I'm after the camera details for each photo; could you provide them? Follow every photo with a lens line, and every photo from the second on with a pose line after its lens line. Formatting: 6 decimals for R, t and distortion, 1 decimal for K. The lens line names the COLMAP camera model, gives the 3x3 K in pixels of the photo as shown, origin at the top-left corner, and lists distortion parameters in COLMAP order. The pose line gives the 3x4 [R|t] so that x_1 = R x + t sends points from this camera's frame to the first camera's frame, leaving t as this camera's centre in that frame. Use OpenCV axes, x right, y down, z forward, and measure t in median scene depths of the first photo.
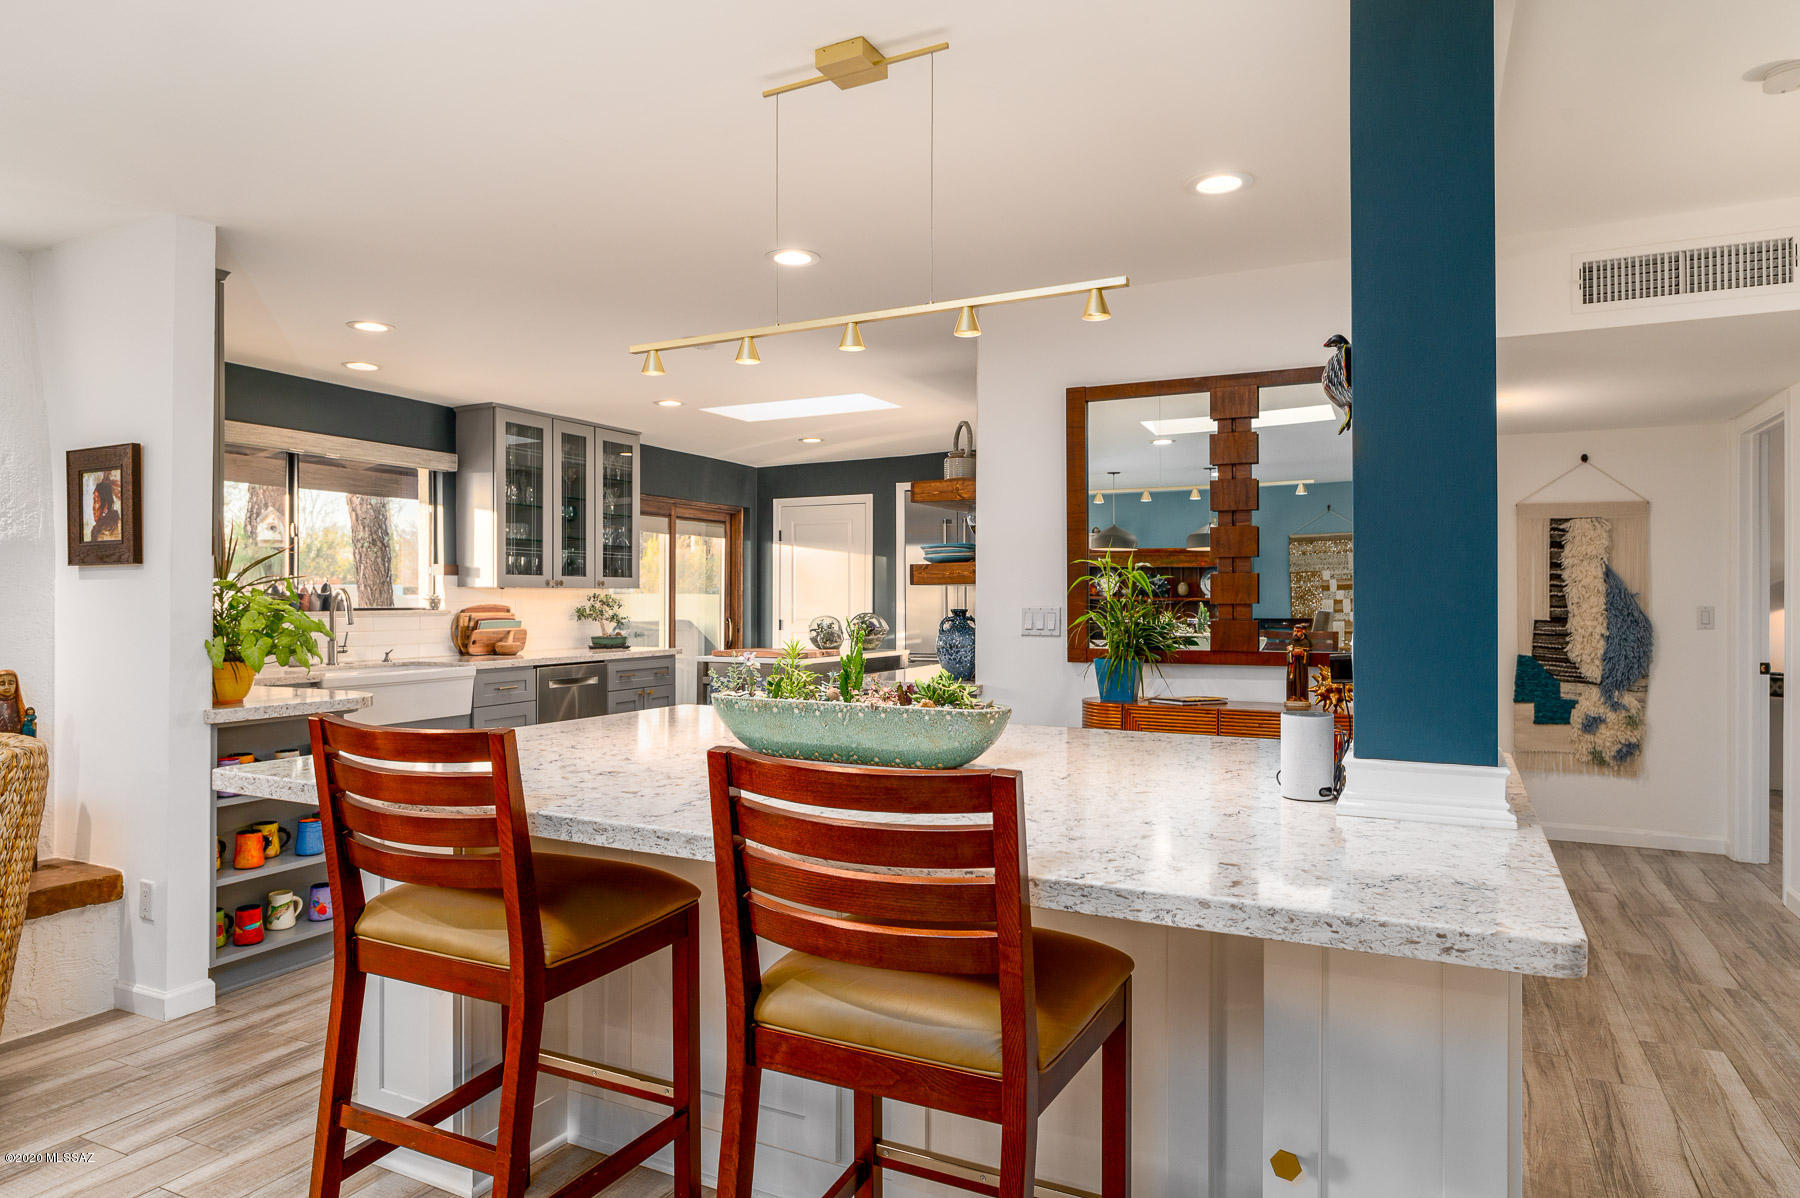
lens RADIAL K [[1089.8, 0, 890.7], [0, 1089.8, 600.8], [0, 0, 1]] dist [0.001665, -0.002873]
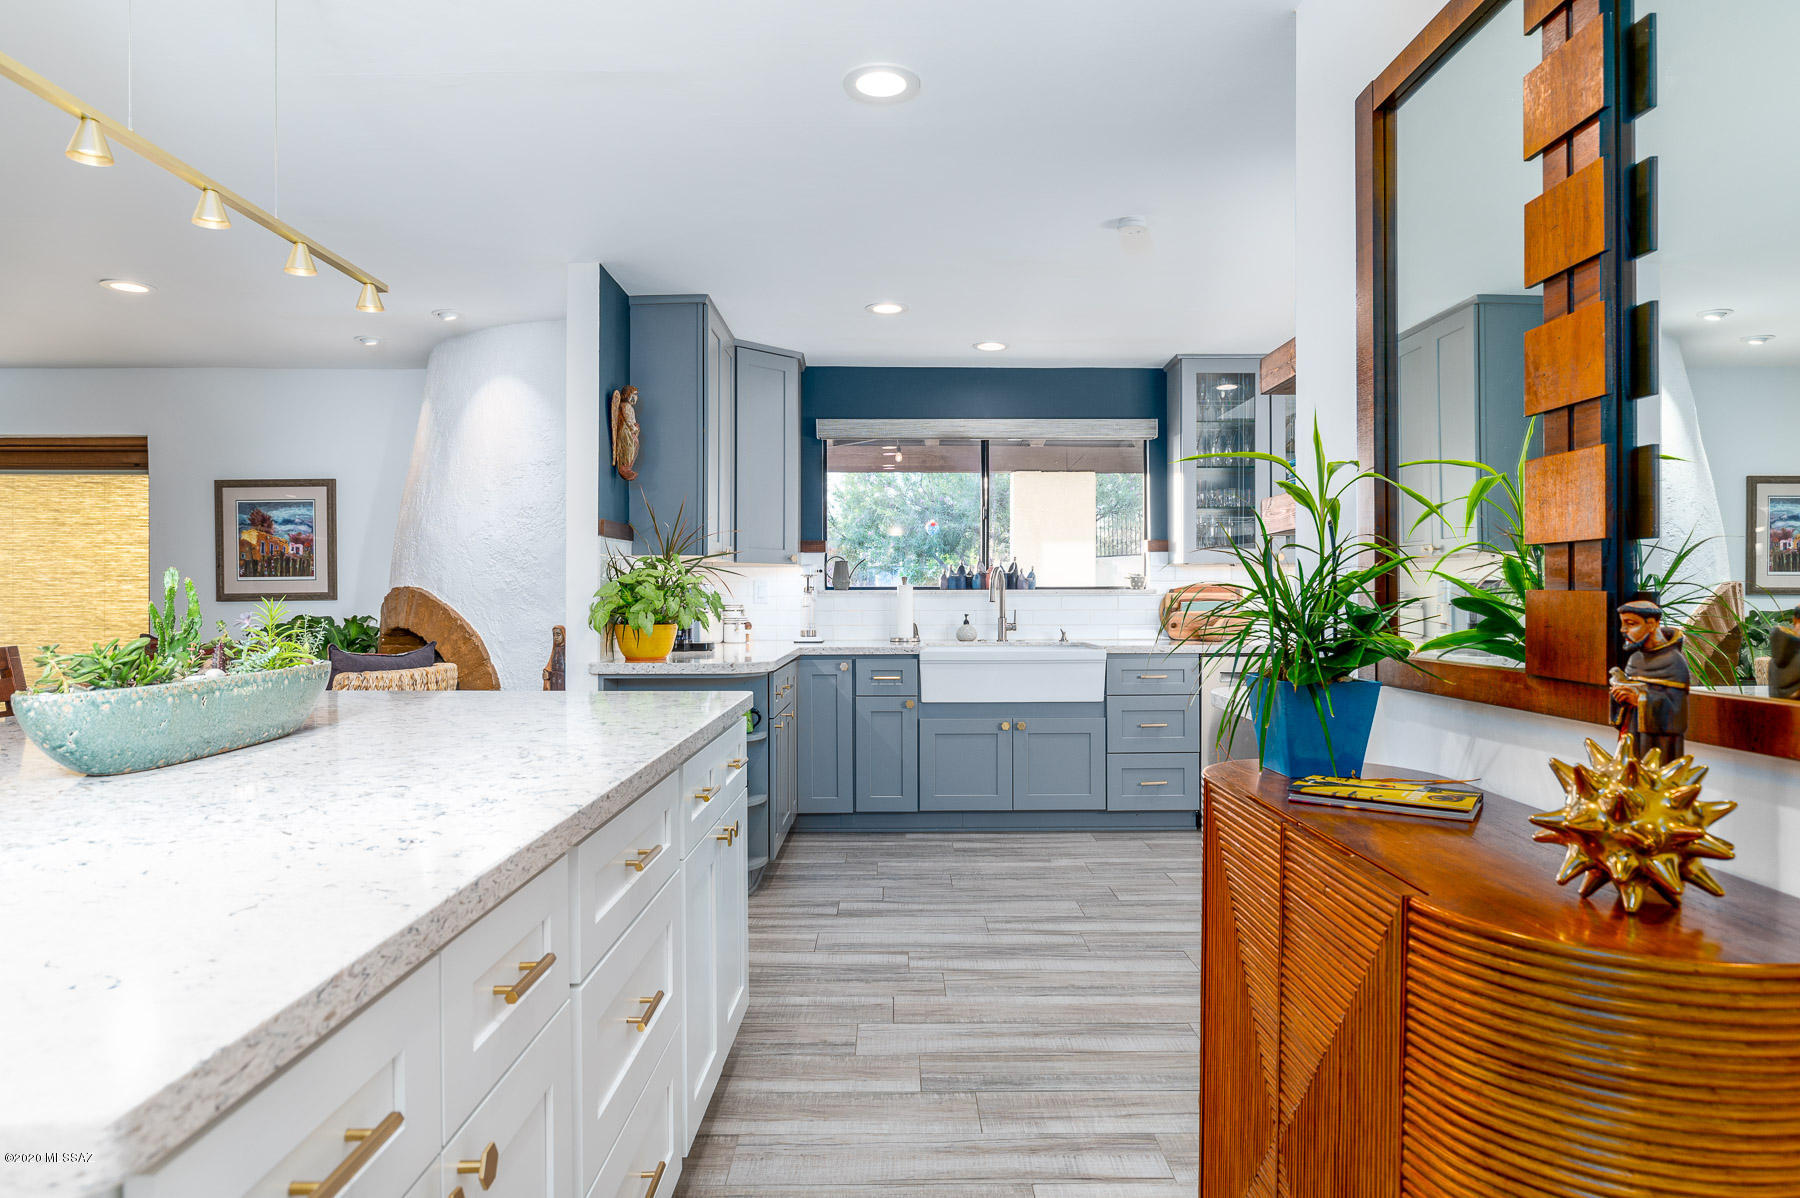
lens RADIAL K [[1089.8, 0, 905.4], [0, 1089.8, 600.0], [0, 0, 1]] dist [0.001665, -0.002873]
pose [[0.457333, 0.006557, -0.889271, 0.318082], [-0.001171, 0.999976, 0.006772, 0.011298], [0.889295, -0.002056, 0.457330, 0.391355]]
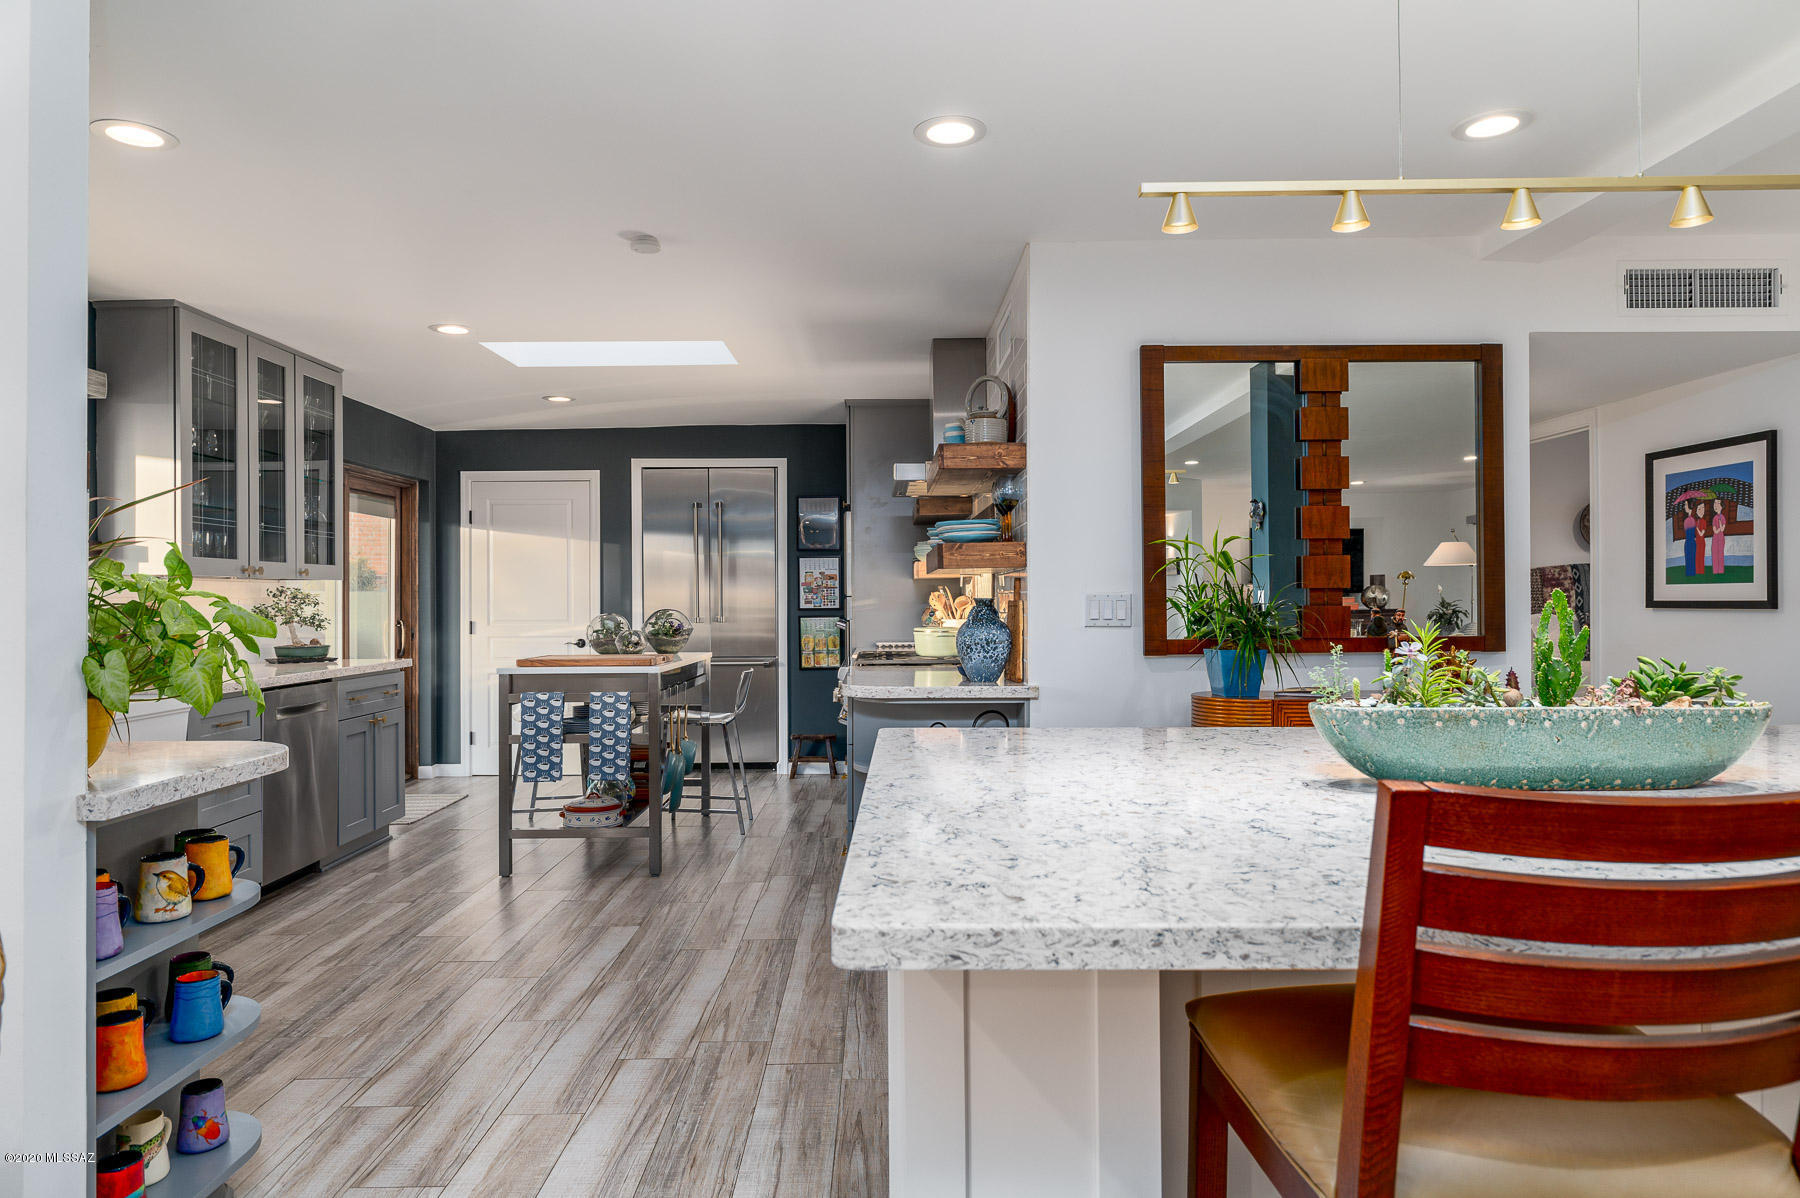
lens RADIAL K [[1089.8, 0, 898.9], [0, 1089.8, 593.4], [0, 0, 1]] dist [0.001665, -0.002873]
pose [[0.891358, -0.004855, 0.453274, -0.267406], [0.008494, 0.999946, -0.005992, 0.006515], [-0.453220, 0.009191, 0.891351, 0.194236]]
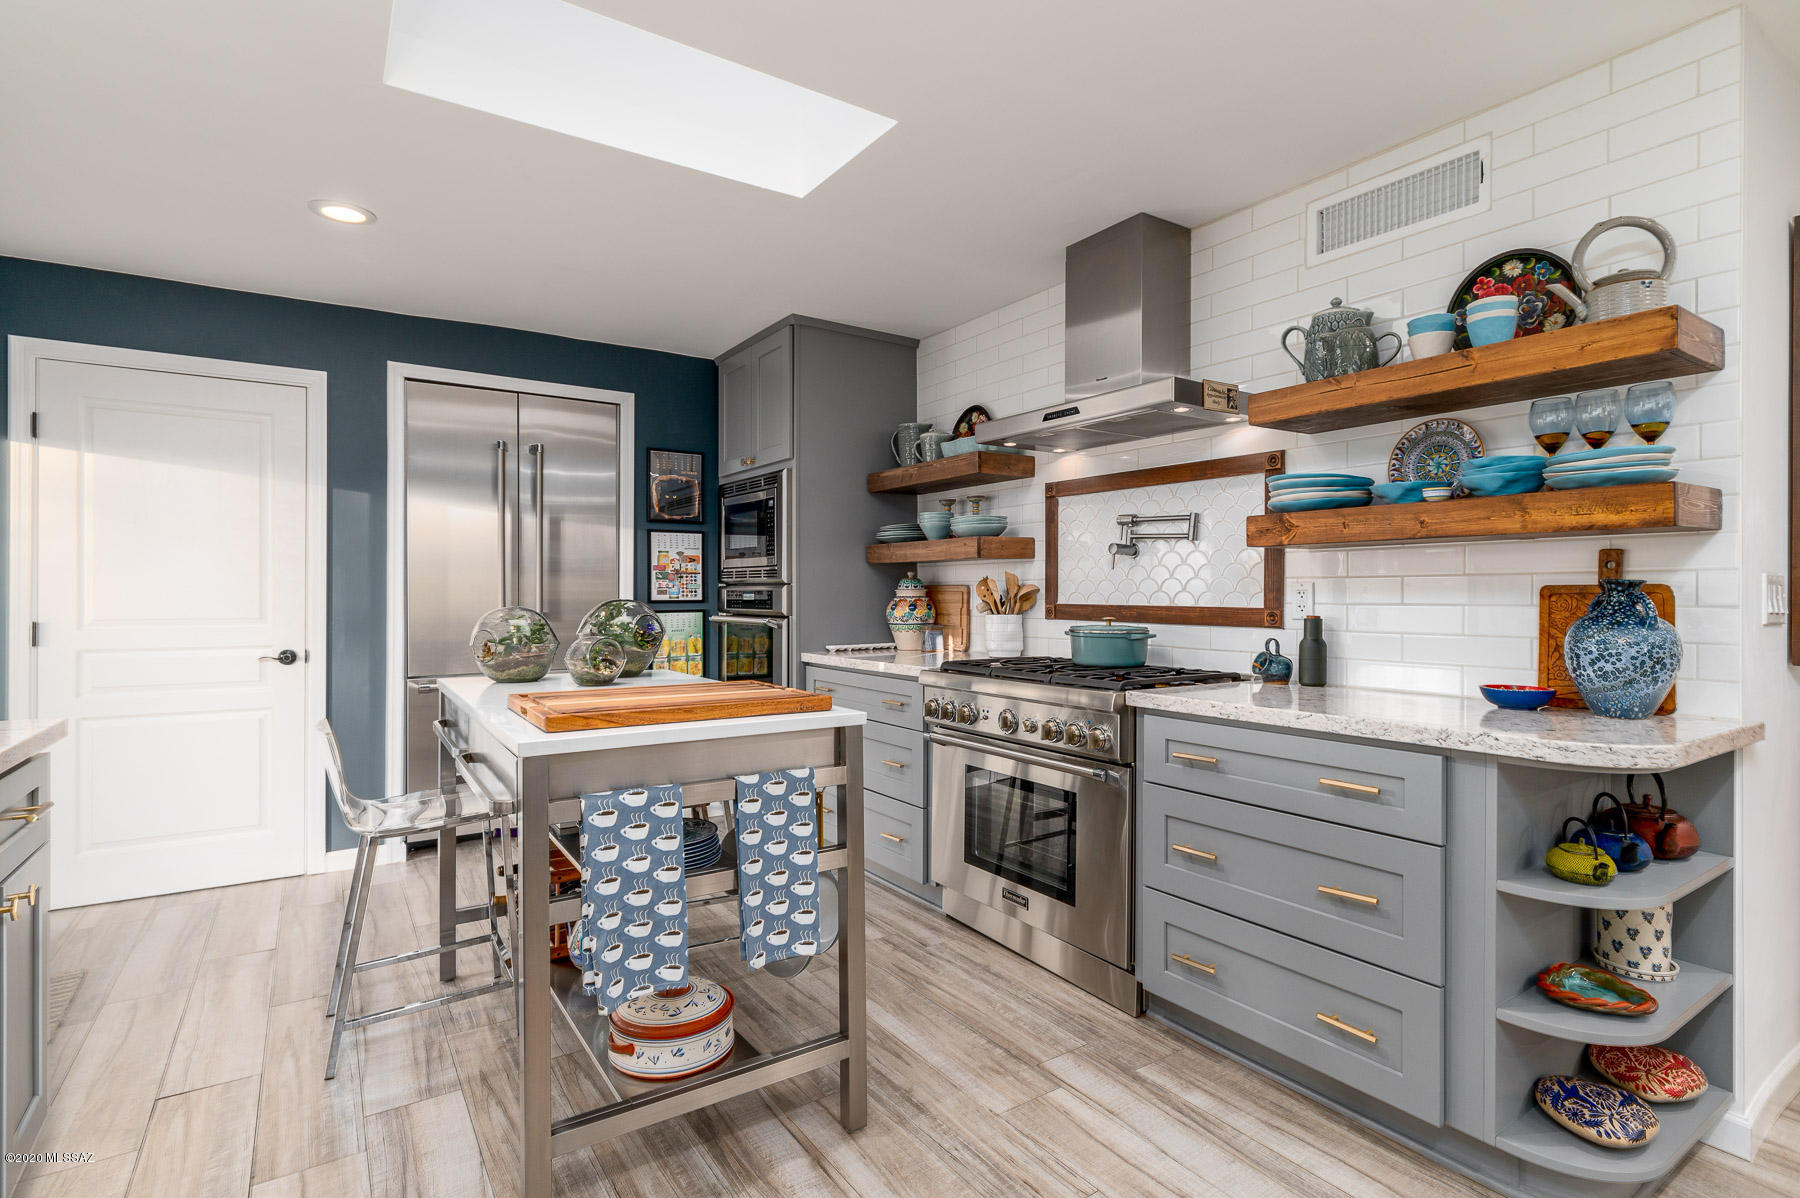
lens RADIAL K [[868.3, 0, 892.8], [0, 868.3, 591.6], [0, 0, 1]] dist [-0.004364, -0.000568]
pose [[0.493597, 0.001974, 0.869689, -0.332160], [0.001378, 0.999994, -0.003051, 0.010120], [-0.869690, 0.002704, 0.493591, 0.780933]]
